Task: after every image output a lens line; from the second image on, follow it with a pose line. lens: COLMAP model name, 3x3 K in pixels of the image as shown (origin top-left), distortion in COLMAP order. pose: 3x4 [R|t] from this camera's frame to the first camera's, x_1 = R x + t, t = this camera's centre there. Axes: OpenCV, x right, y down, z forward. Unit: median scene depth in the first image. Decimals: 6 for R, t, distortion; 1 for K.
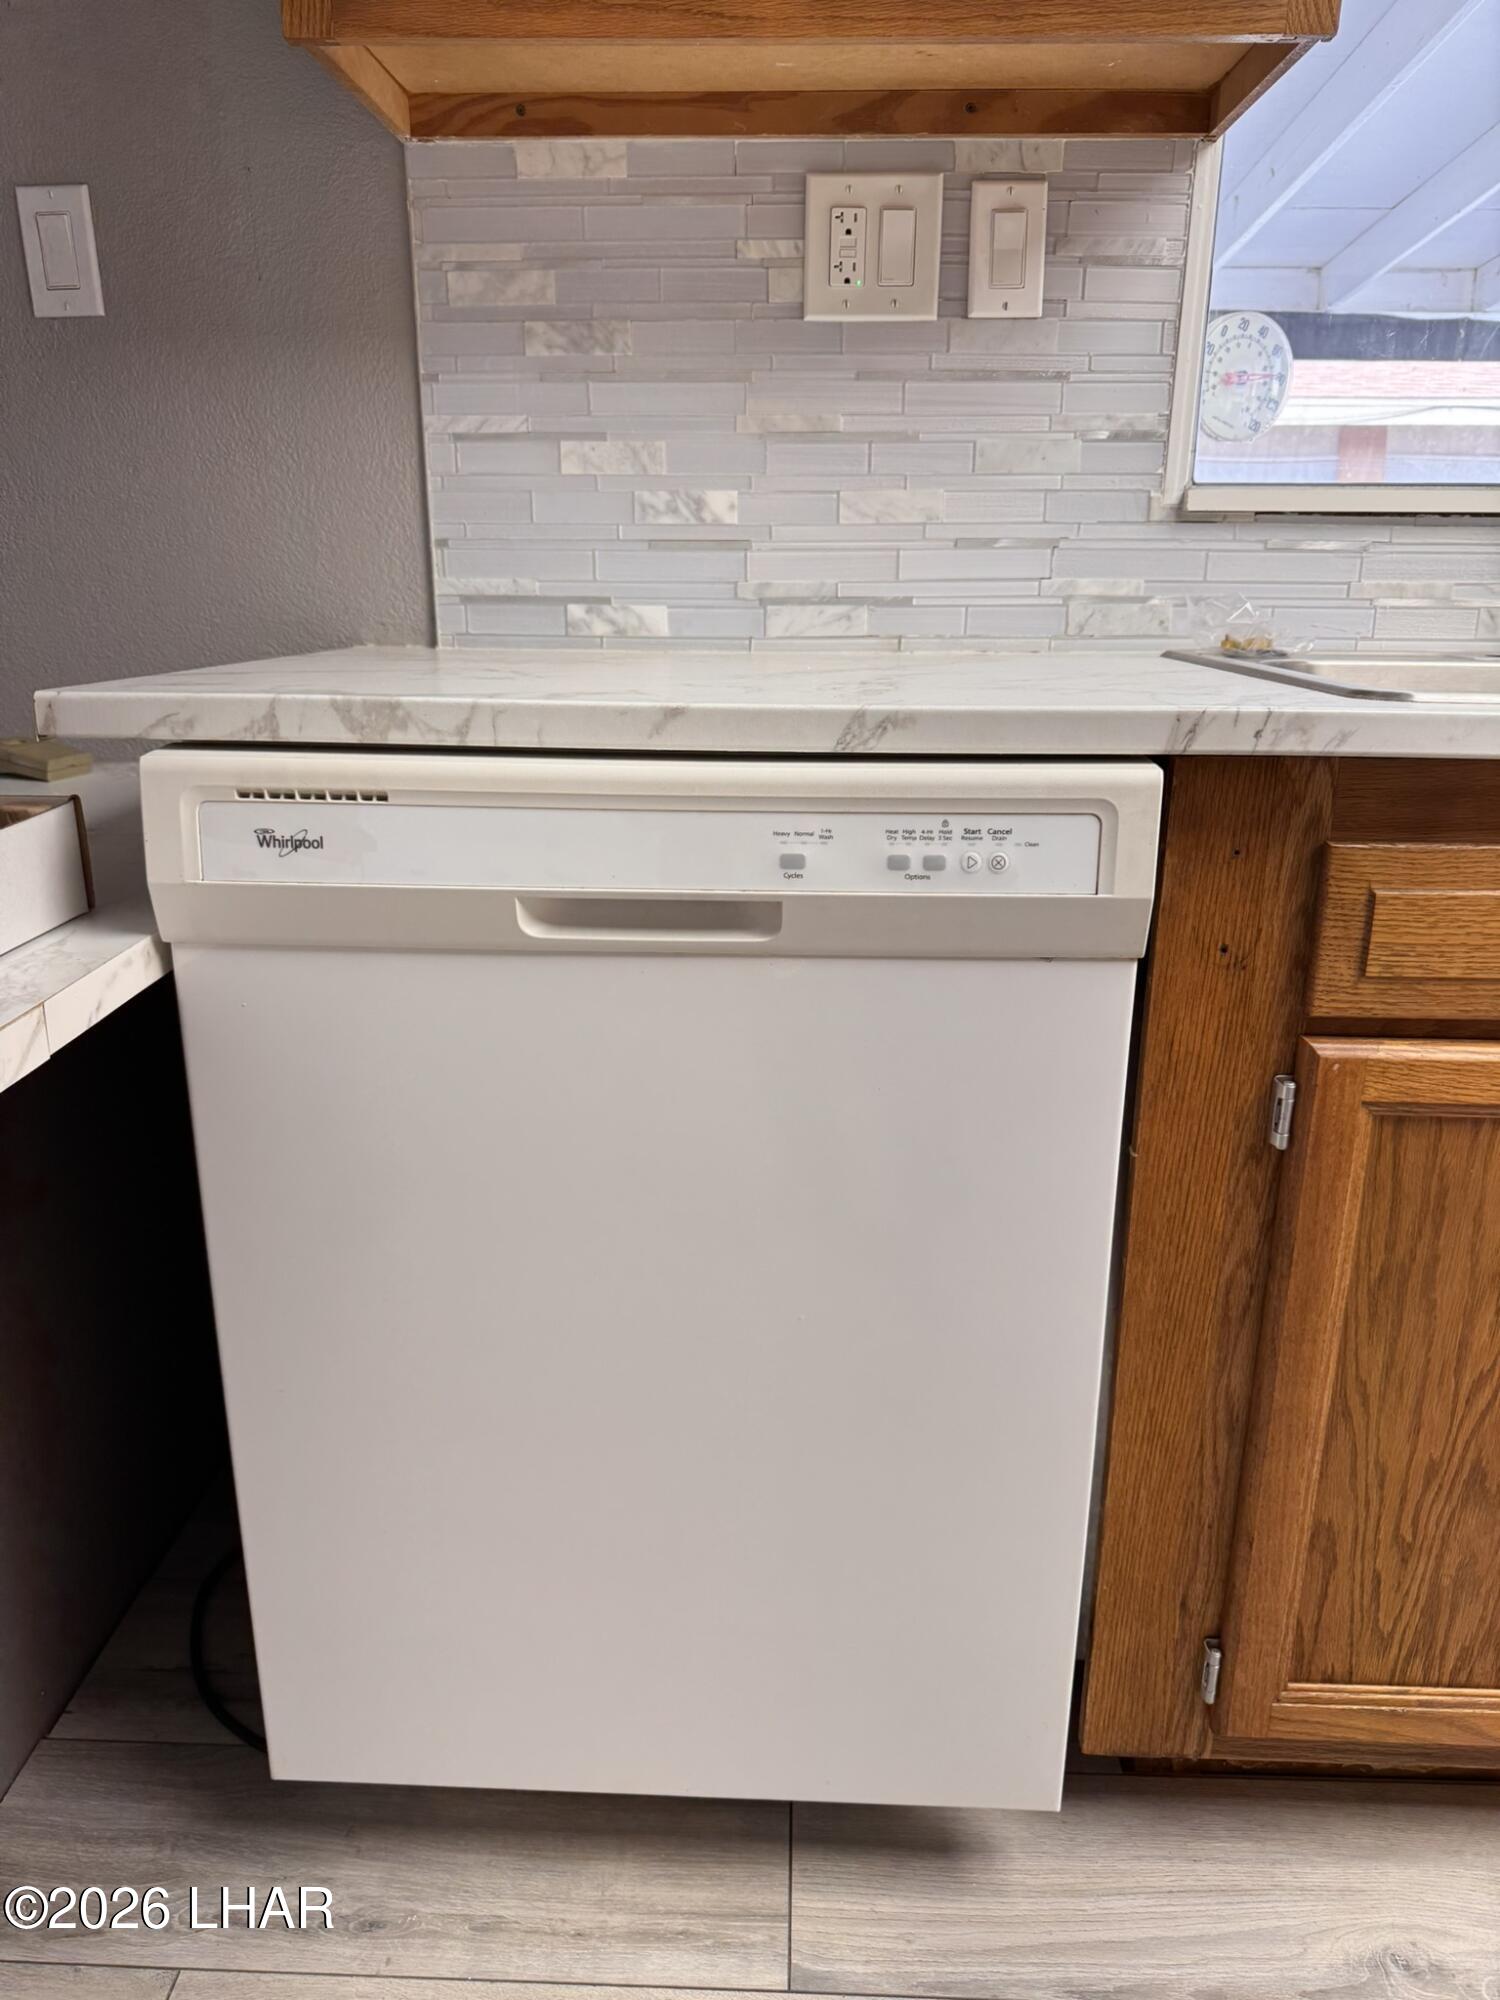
lens RADIAL K [[1420.0, 0, 742.0], [0, 1420.0, 1004.7], [0, 0, 1]] dist [0.084600, -0.156609]
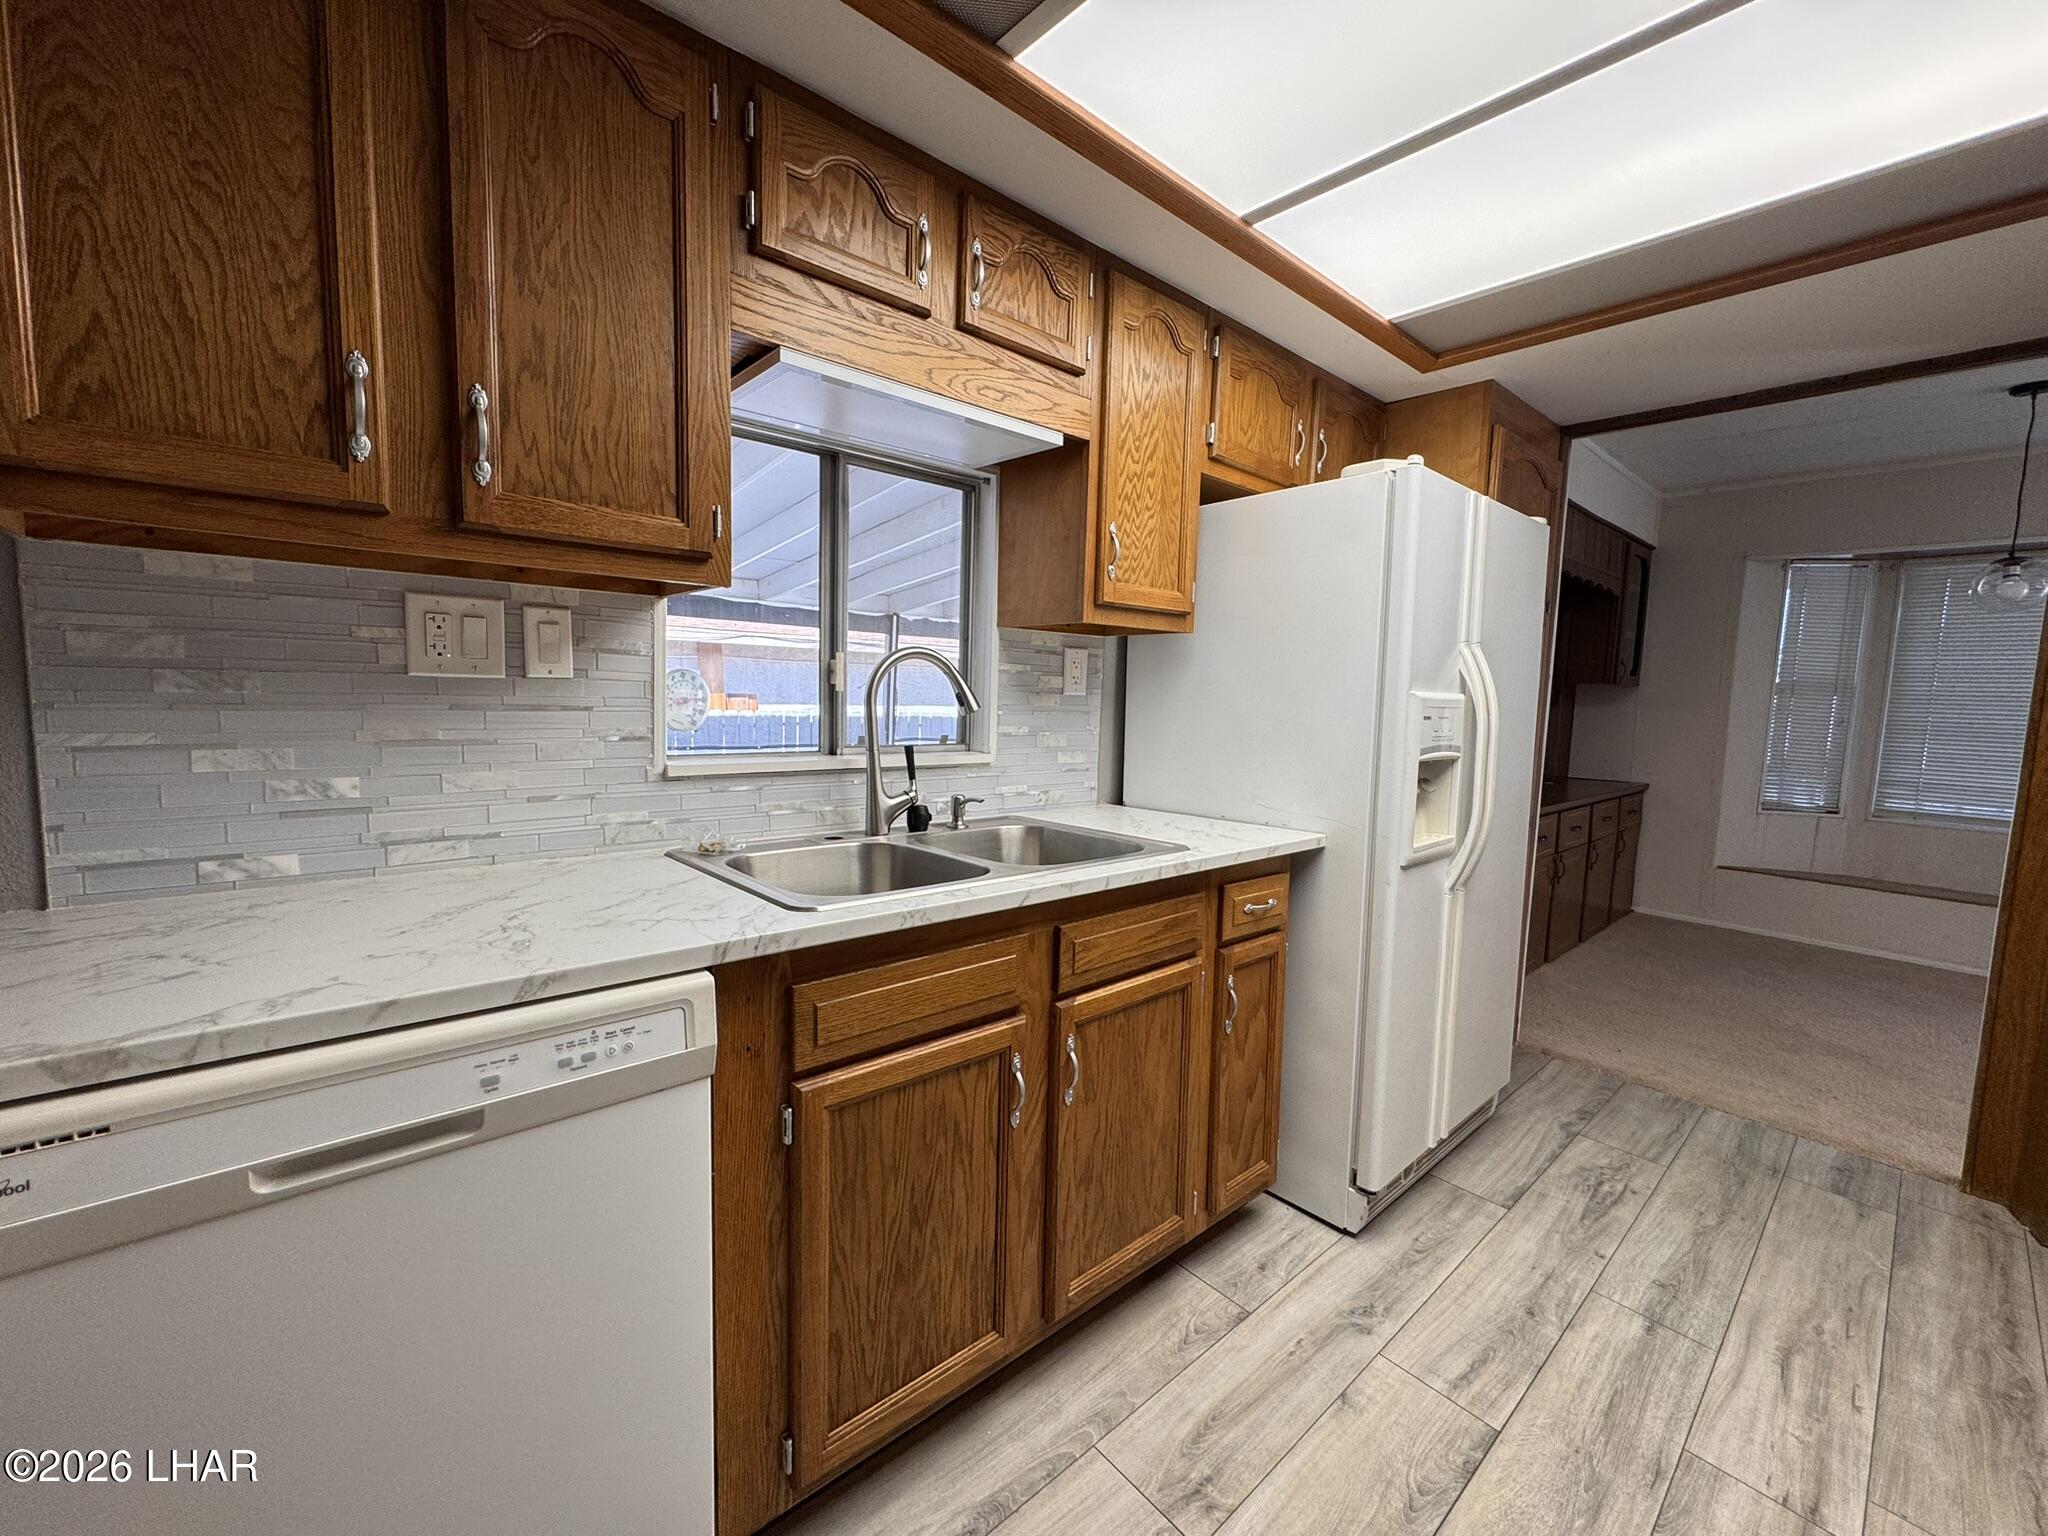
lens RADIAL K [[824.6, 0, 1023.8], [0, 824.6, 763.2], [0, 0, 1]] dist [-0.002153, 0.000785]
pose [[0.727803, -0.044869, 0.684317, -0.091444], [0.187970, 0.972694, -0.136138, -0.132638], [-0.659523, 0.227712, 0.716363, -0.082810]]
